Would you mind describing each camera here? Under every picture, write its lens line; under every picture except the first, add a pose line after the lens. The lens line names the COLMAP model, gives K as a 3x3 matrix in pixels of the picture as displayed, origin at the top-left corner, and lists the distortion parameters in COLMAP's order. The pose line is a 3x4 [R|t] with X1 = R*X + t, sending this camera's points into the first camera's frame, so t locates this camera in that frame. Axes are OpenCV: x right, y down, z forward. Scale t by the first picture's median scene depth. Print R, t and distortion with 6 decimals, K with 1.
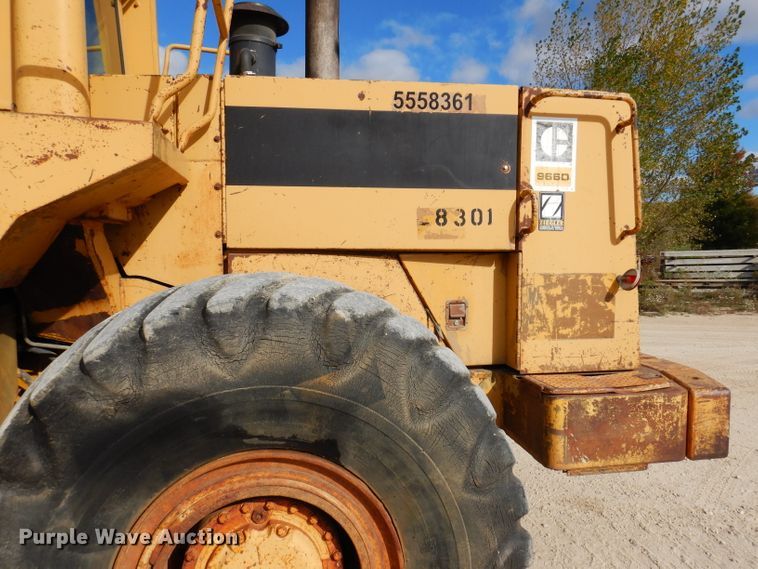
lens RADIAL K [[544.2, 0, 378.5], [0, 544.2, 290.0], [0, 0, 1]] dist [0.011128, -0.006934]
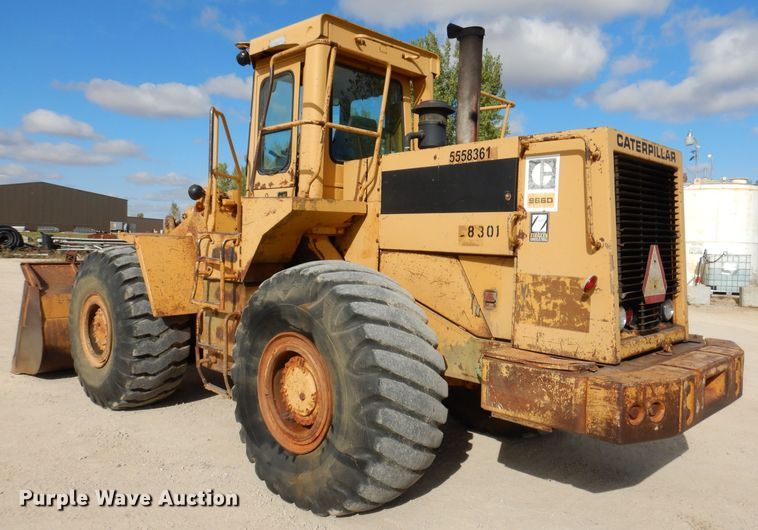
lens RADIAL K [[584.8, 0, 373.4], [0, 584.8, 283.4], [0, 0, 1]] dist [-0.000187, 0.002903]
pose [[0.564973, 0.074113, -0.821774, 1.278681], [-0.086570, 0.995785, 0.030289, -0.017936], [0.820556, 0.054028, 0.569007, -0.118252]]
